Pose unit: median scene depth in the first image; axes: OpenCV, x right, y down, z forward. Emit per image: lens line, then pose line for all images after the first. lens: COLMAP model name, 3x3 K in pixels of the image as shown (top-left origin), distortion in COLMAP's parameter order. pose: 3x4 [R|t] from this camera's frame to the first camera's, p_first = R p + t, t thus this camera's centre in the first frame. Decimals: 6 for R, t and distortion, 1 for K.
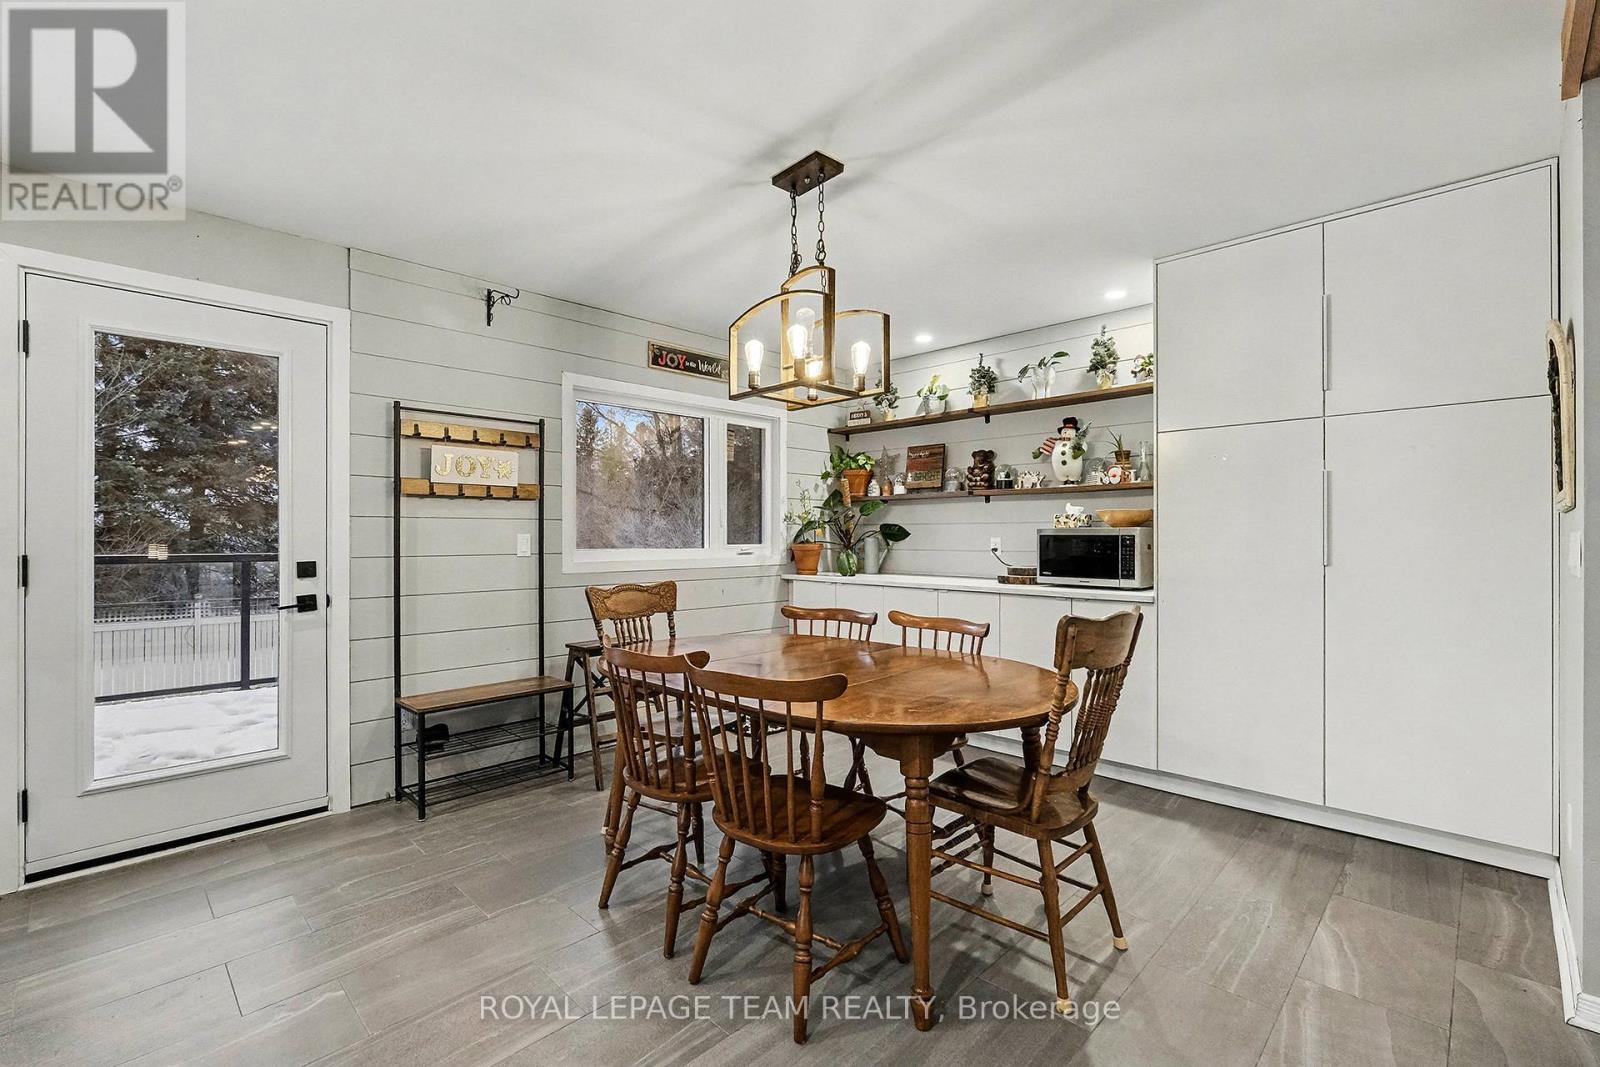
lens RADIAL K [[703.1, 0, 793.7], [0, 703.1, 534.9], [0, 0, 1]] dist [0.000335, 0.000295]
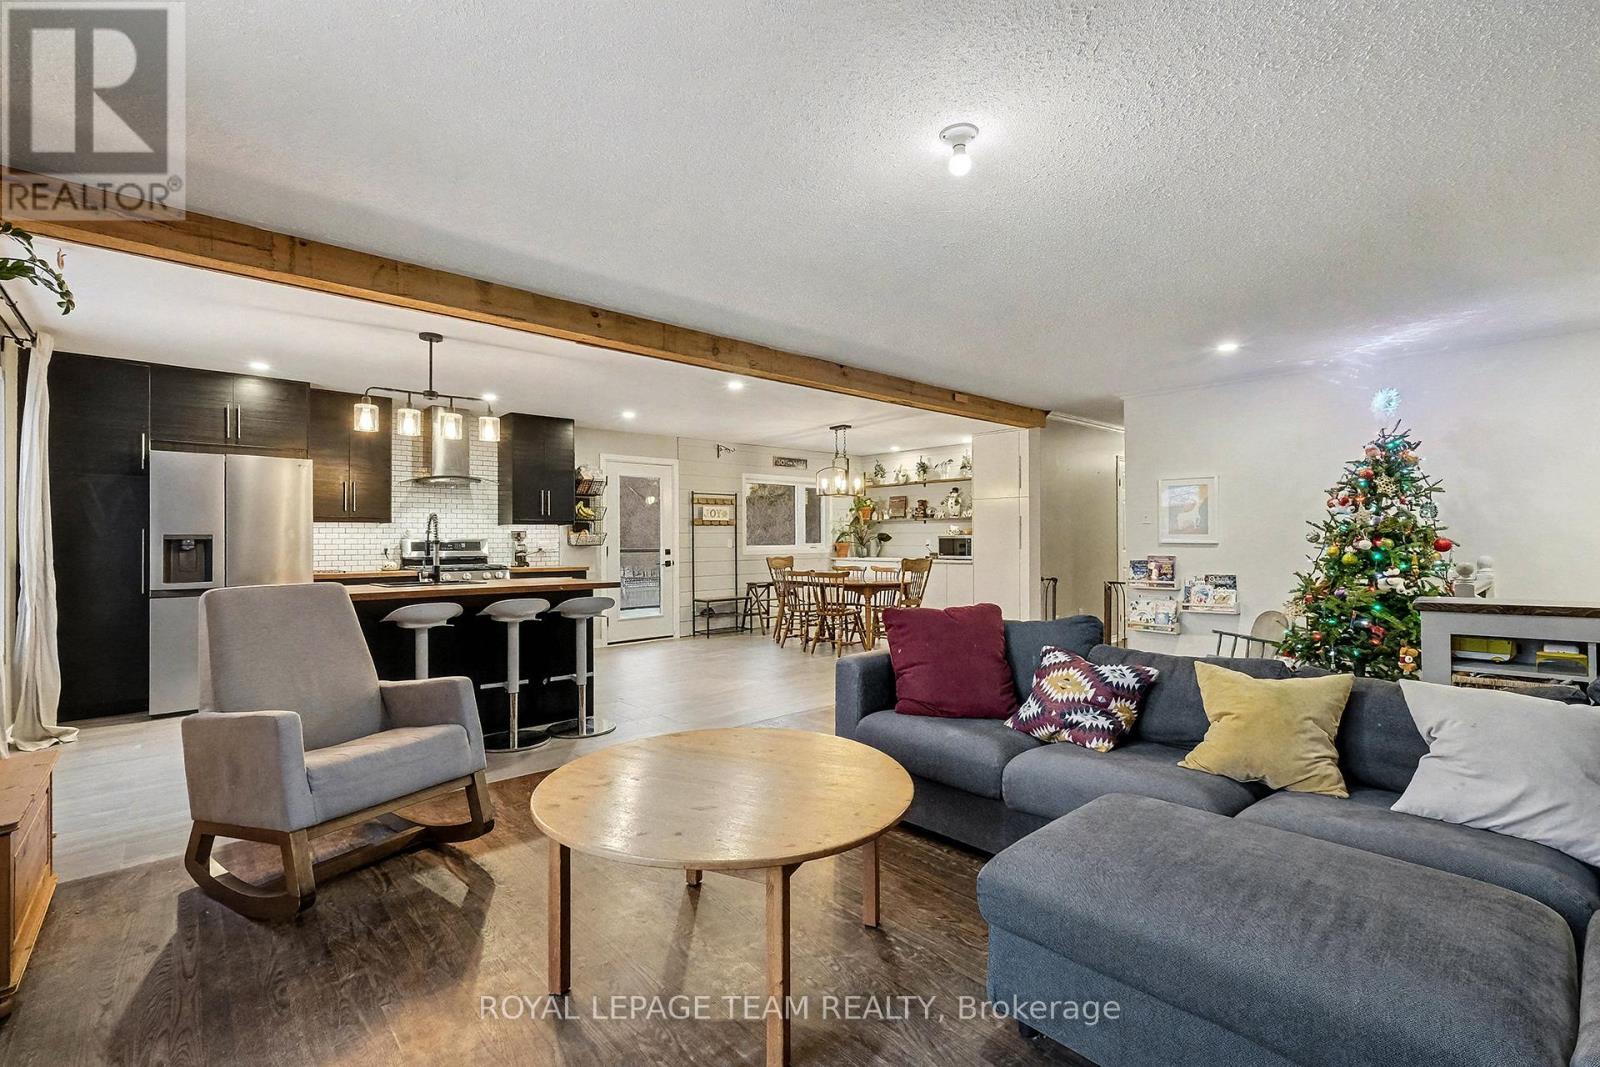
lens RADIAL K [[703.1, 0, 793.7], [0, 703.1, 534.9], [0, 0, 1]] dist [0.000335, 0.000295]
pose [[0.998370, -0.004843, -0.056876, -0.007842], [0.004599, 0.999980, -0.004415, -0.003092], [0.056896, 0.004146, 0.998372, -1.322305]]
